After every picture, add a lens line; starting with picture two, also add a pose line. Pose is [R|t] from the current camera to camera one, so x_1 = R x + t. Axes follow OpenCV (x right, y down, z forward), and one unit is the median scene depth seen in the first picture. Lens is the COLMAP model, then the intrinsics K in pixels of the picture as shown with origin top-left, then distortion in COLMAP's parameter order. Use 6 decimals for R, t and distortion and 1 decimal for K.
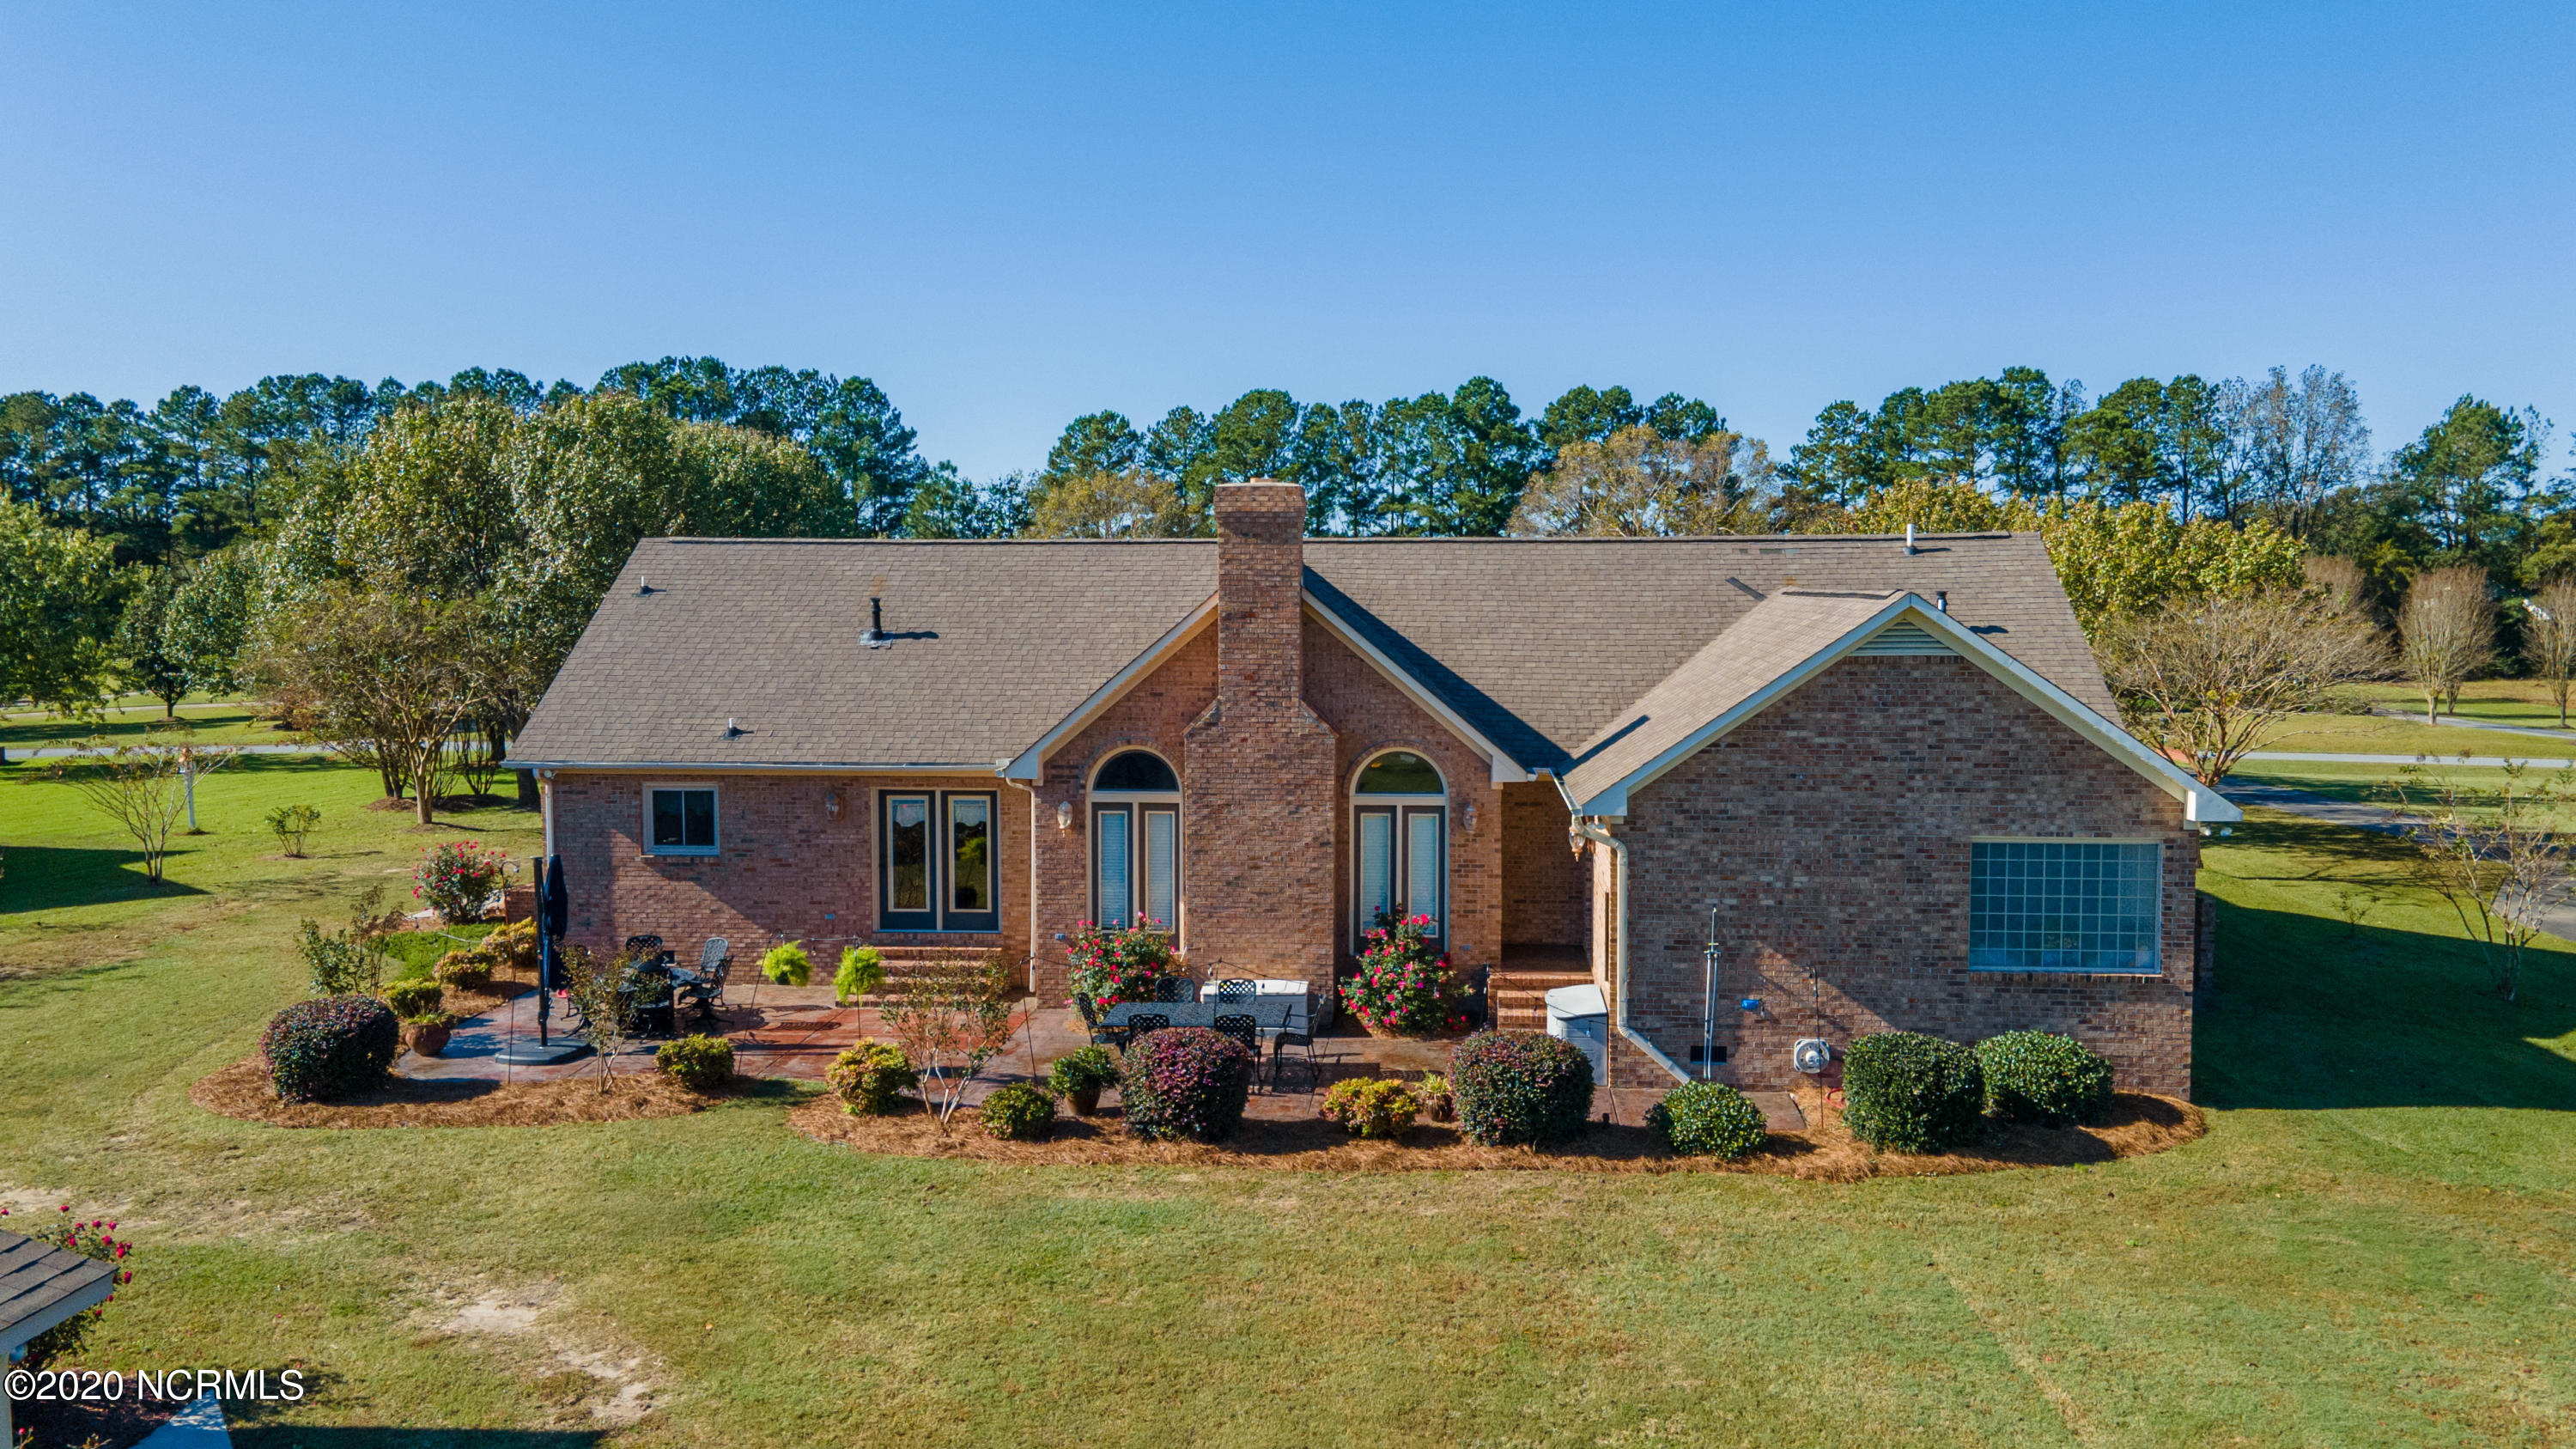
lens RADIAL K [[1924.2, 0, 1310.6], [0, 1924.2, 725.4], [0, 0, 1]] dist [0.042131, 0.000874]
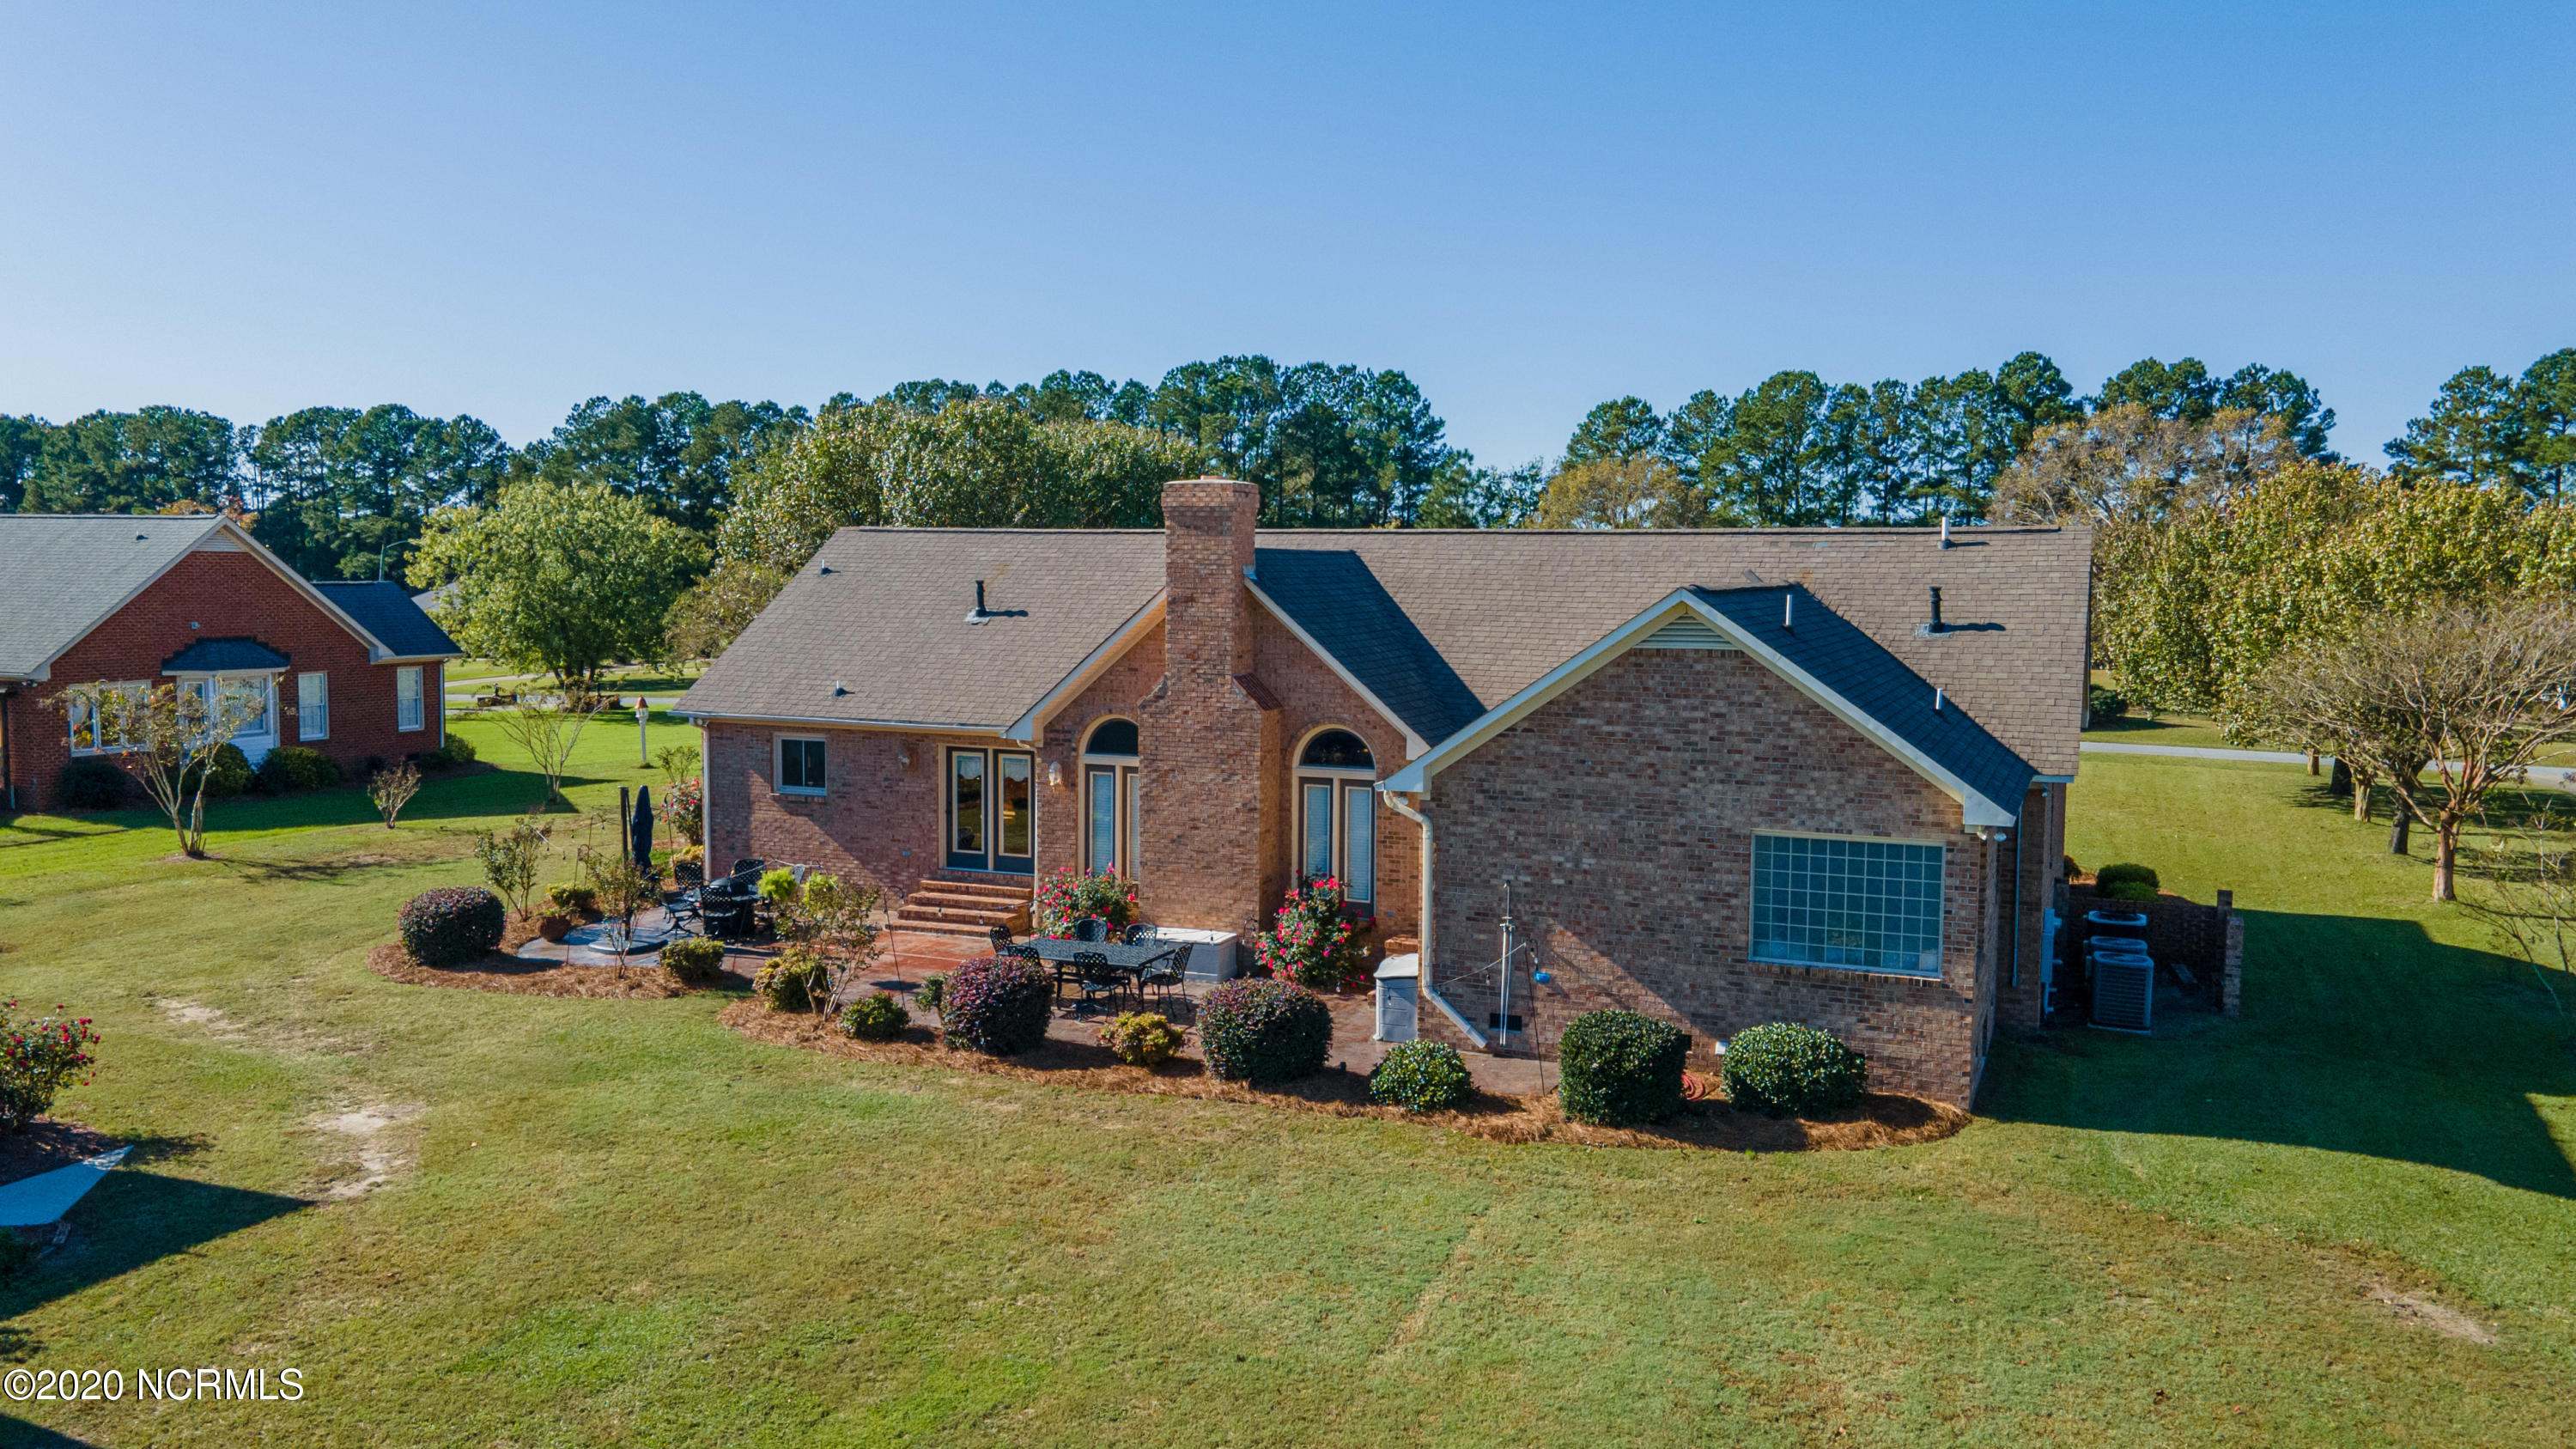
lens RADIAL K [[1924.2, 0, 1310.6], [0, 1924.2, 725.4], [0, 0, 1]] dist [0.042131, 0.000874]
pose [[0.947780, 0.036247, -0.316859, 0.432623], [-0.033706, 0.999341, 0.013500, -0.002500], [0.317139, -0.002115, 0.948377, -0.031298]]
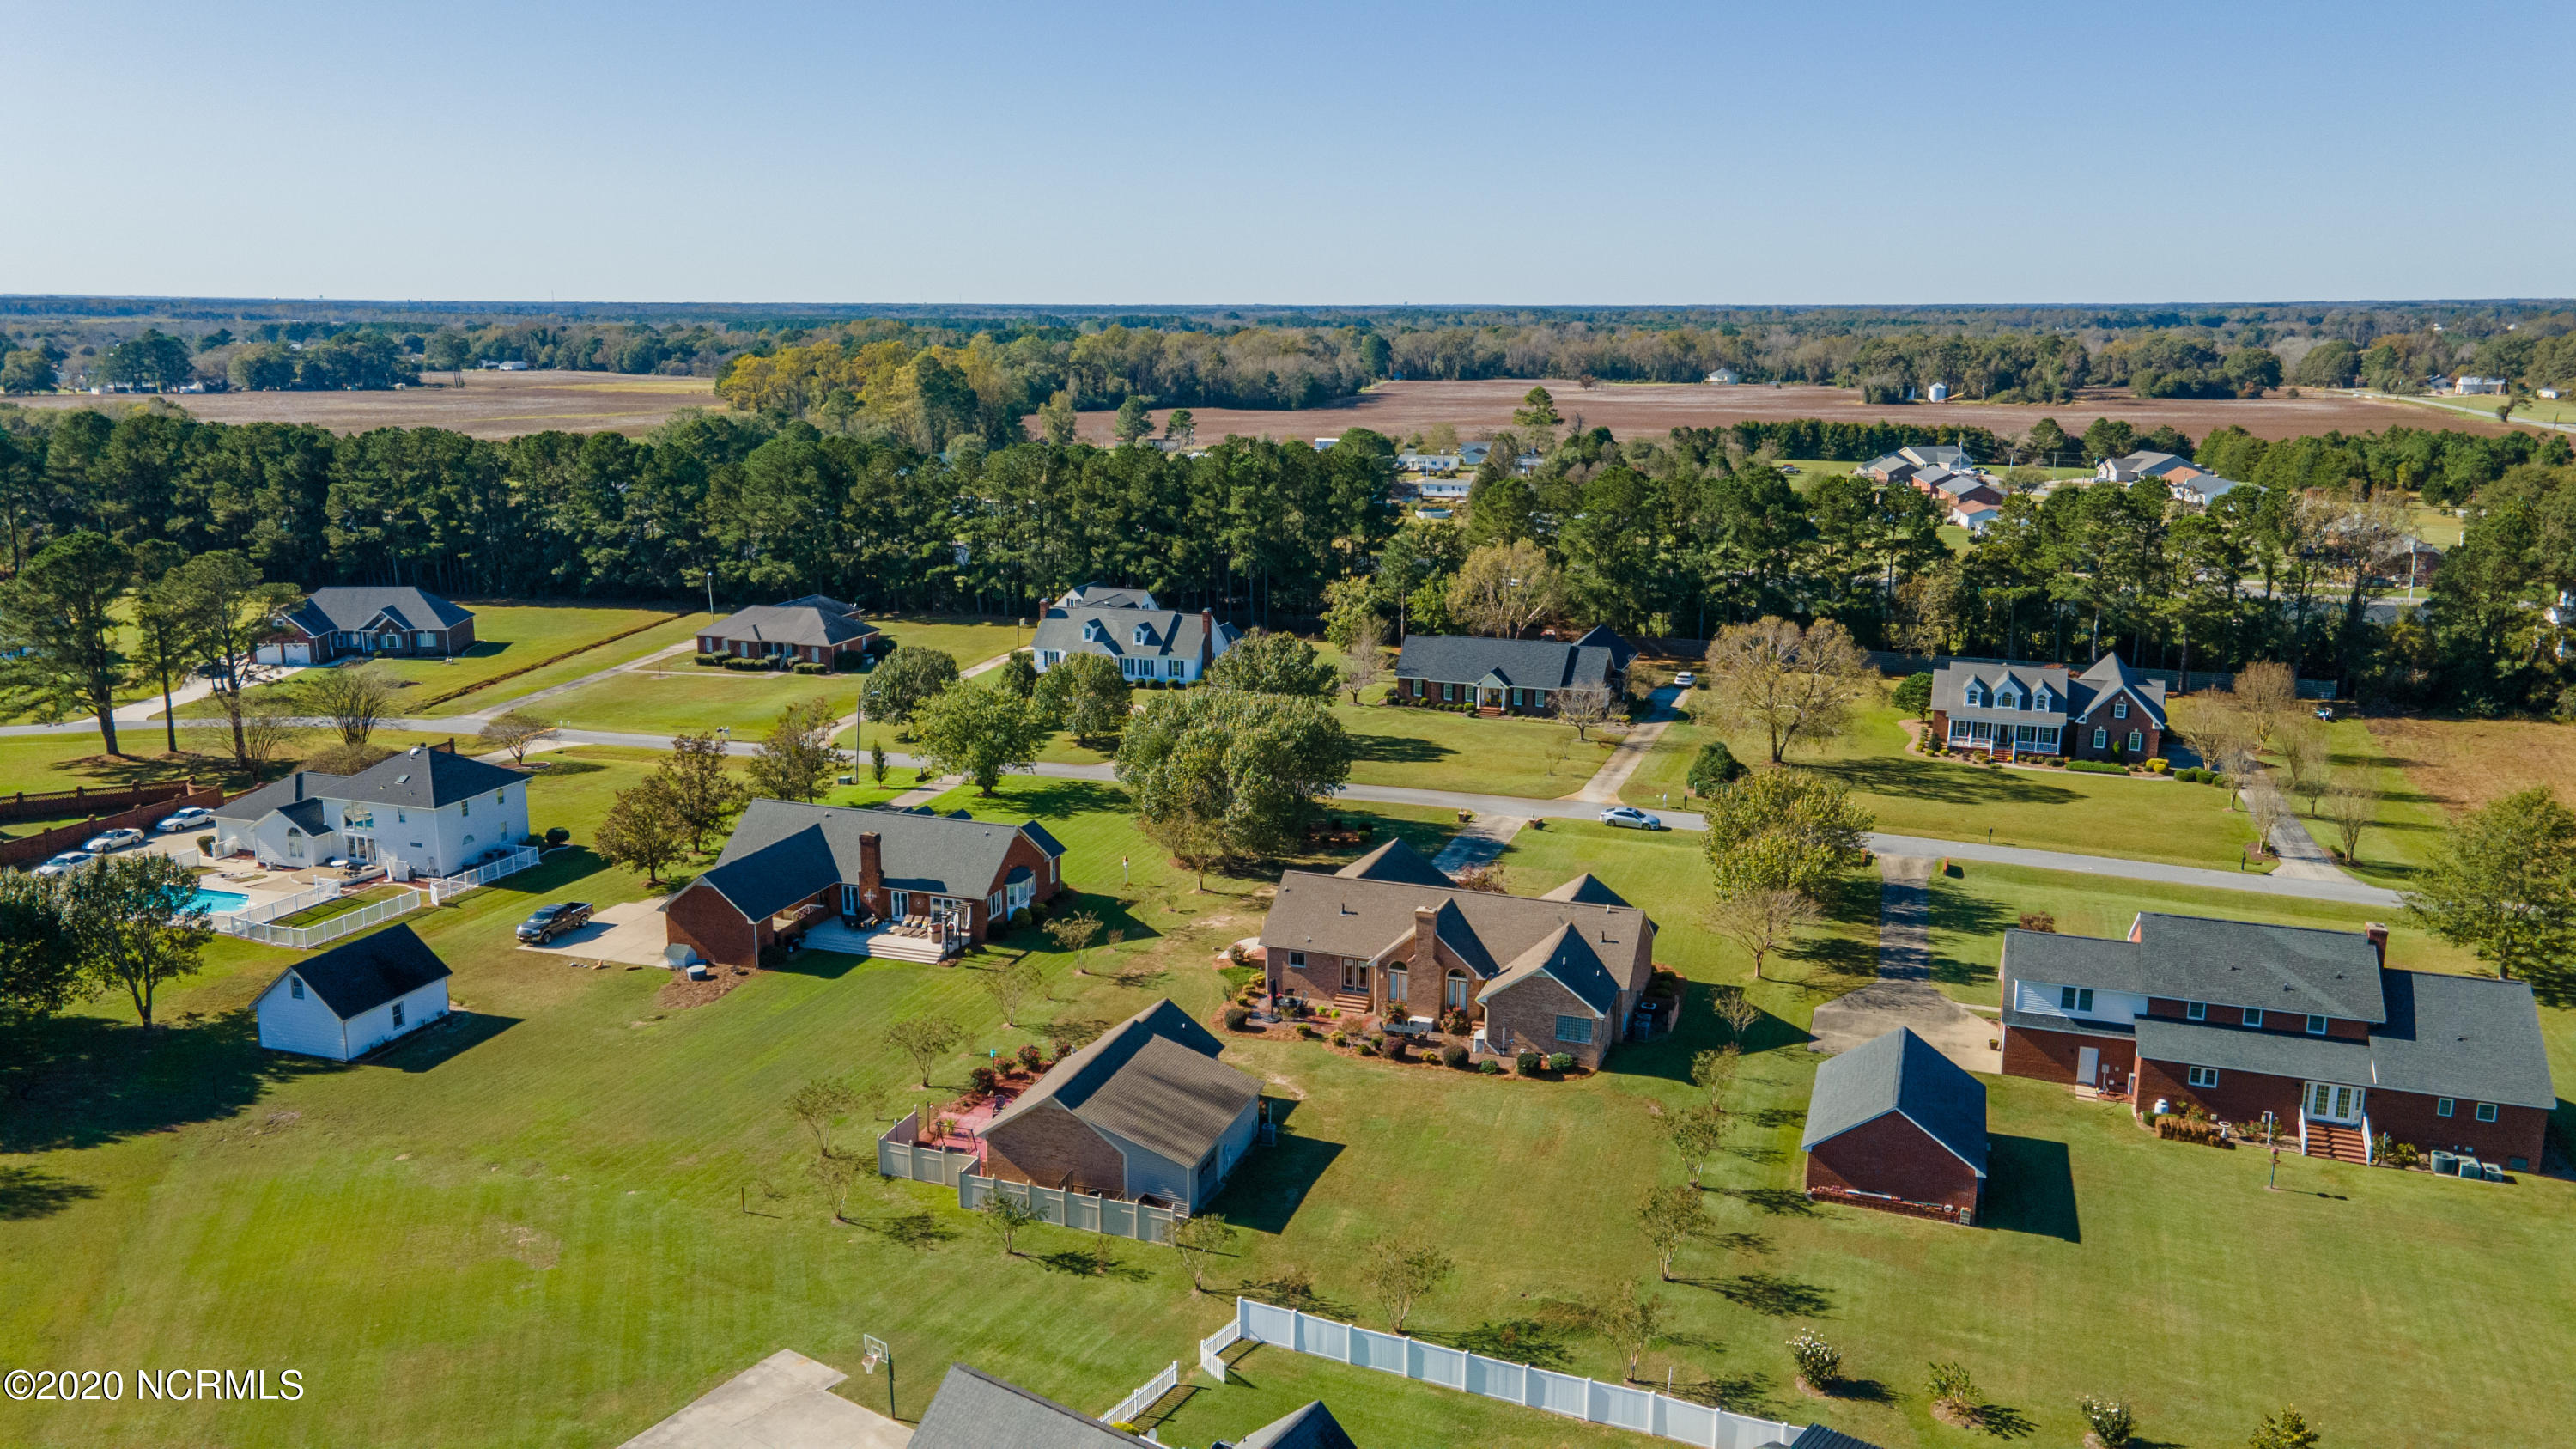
lens RADIAL K [[1892.7, 0, 1288.0], [0, 1892.7, 724.5], [0, 0, 1]] dist [0.027496, -0.000171]
pose [[0.963371, 0.058018, -0.261820, 0.887787], [-0.019088, 0.988675, 0.148851, -1.345858], [0.267491, -0.138401, 0.953569, -3.607001]]
